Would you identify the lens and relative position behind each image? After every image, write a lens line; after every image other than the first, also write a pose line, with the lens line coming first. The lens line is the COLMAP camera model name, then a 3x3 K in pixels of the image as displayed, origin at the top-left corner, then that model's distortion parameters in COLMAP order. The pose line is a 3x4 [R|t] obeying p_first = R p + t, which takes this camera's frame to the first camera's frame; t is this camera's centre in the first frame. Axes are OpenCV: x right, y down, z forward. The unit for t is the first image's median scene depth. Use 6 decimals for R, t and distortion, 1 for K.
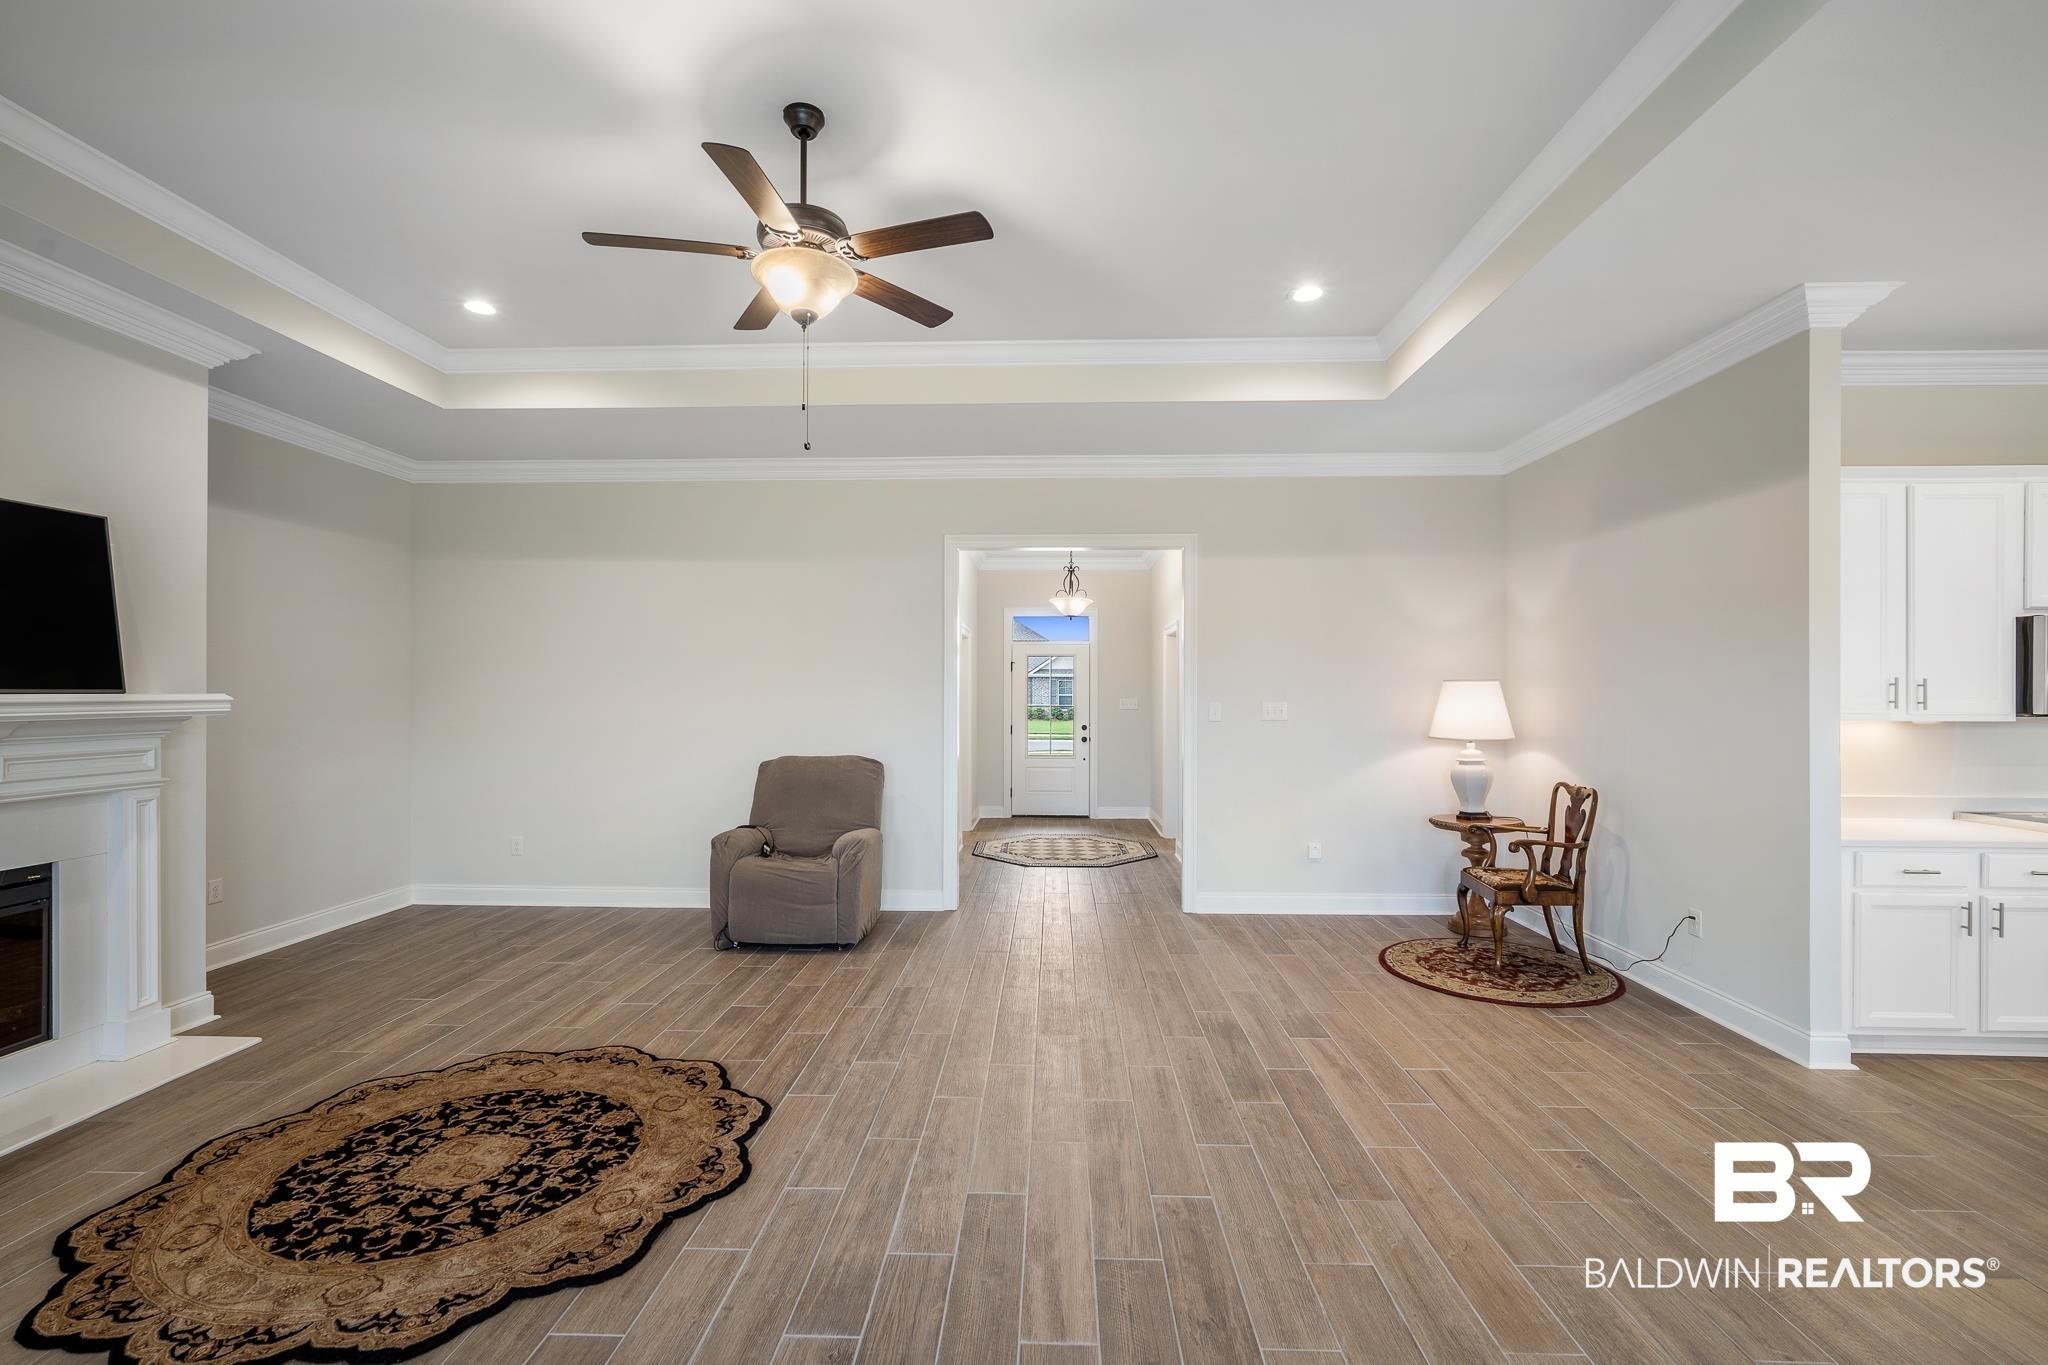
lens RADIAL K [[892.9, 0, 1024.0], [0, 892.9, 682.5], [0, 0, 1]] dist [-0.001191, 0.000456]
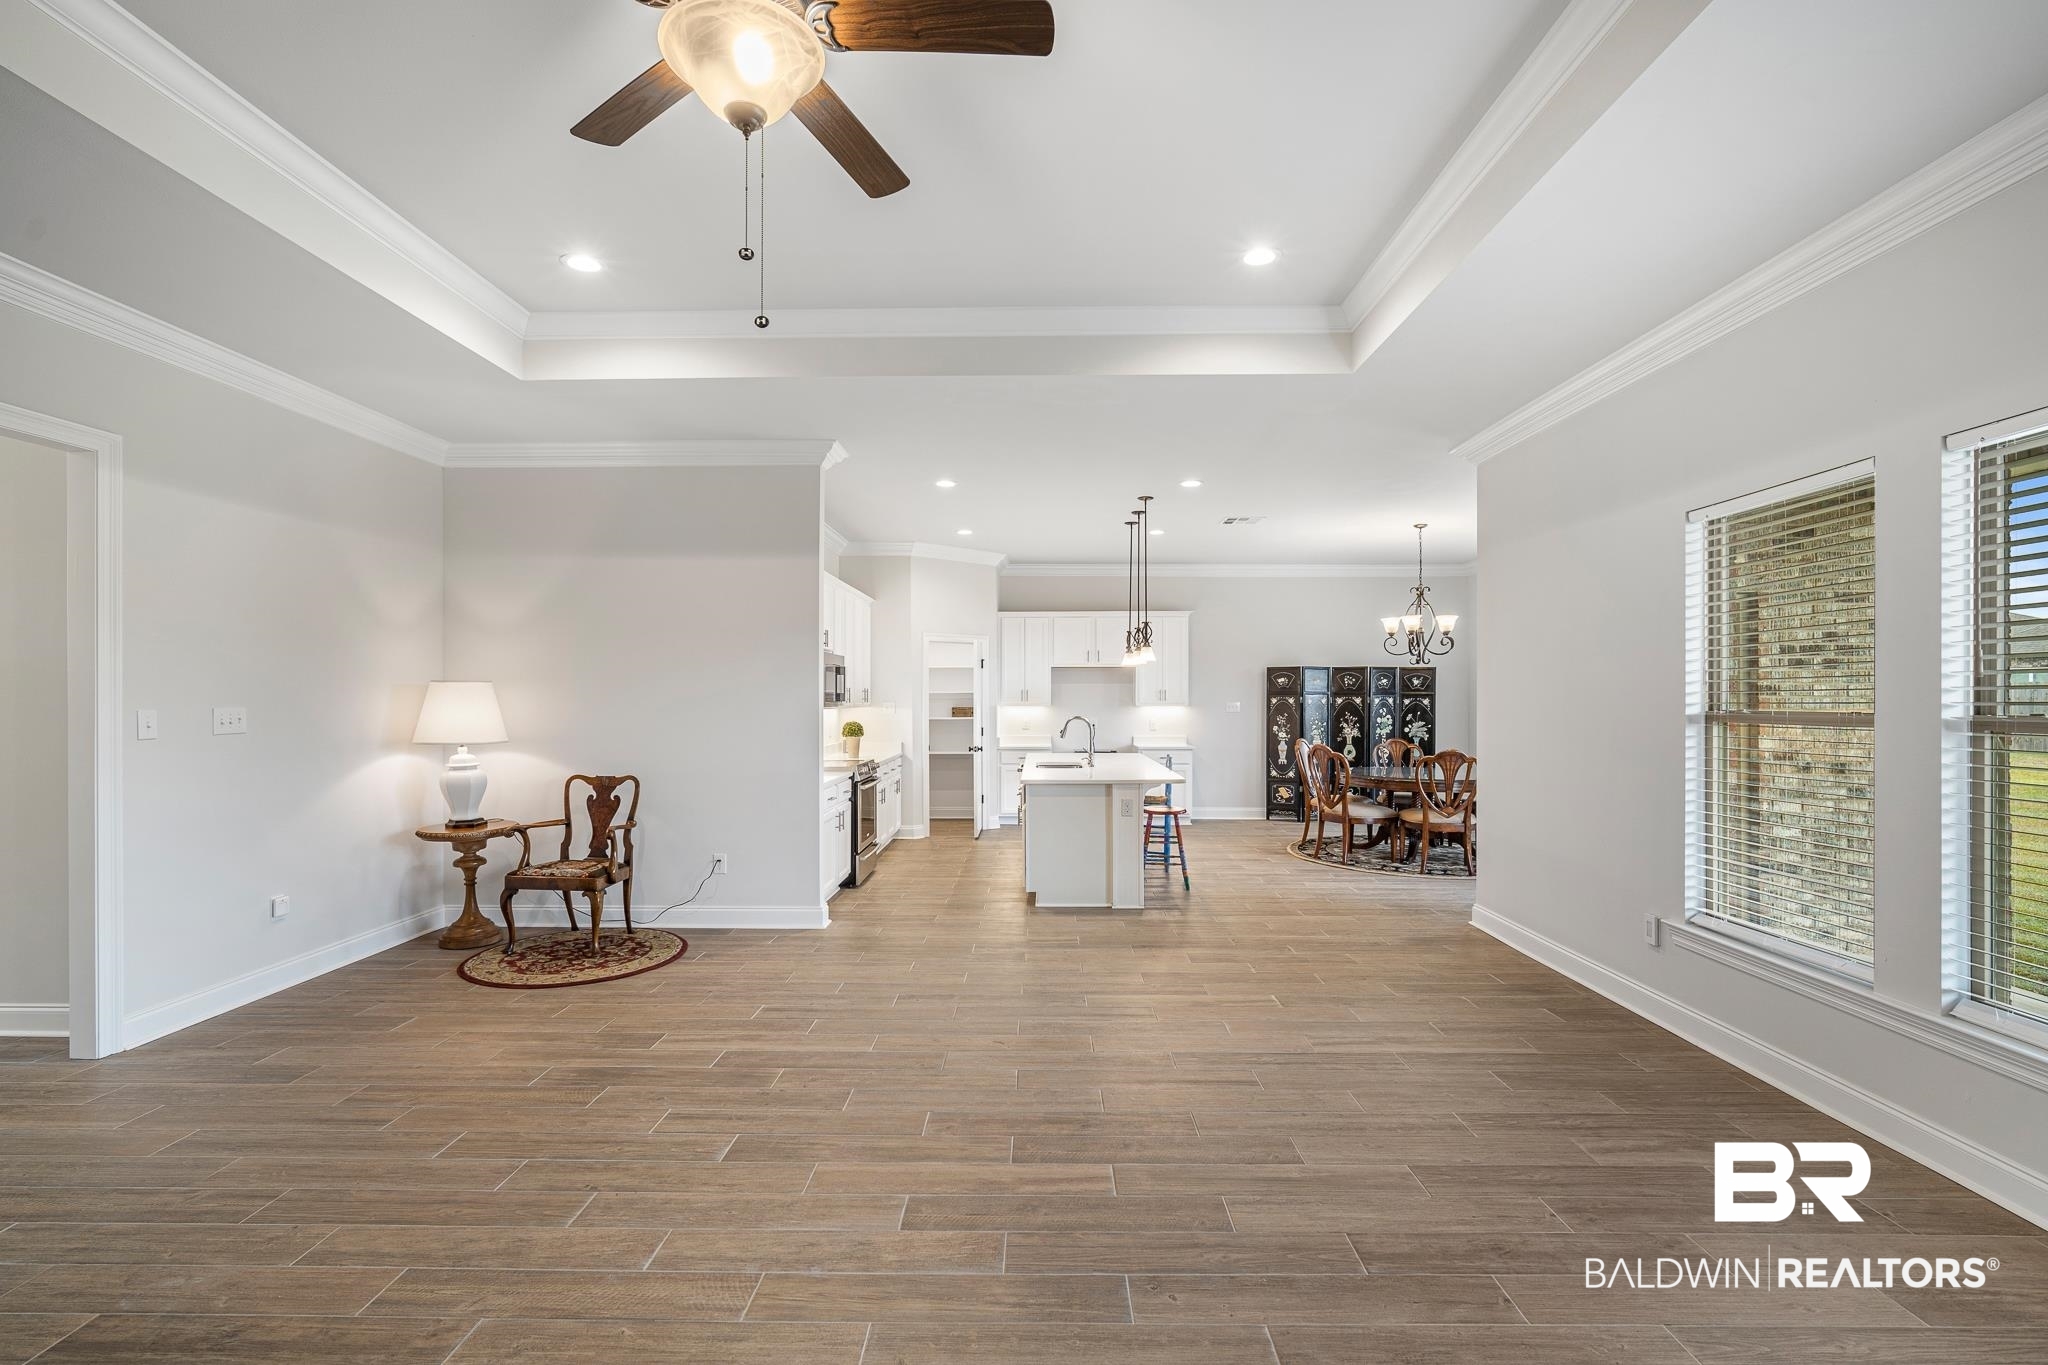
lens RADIAL K [[905.7, 0, 1028.8], [0, 905.7, 695.0], [0, 0, 1]] dist [-0.009995, 0.001633]
pose [[-0.021810, 0.002020, 0.999760, -0.874722], [-0.011405, 0.999932, -0.002269, 0.013759], [-0.999697, -0.011451, -0.021786, 0.776711]]
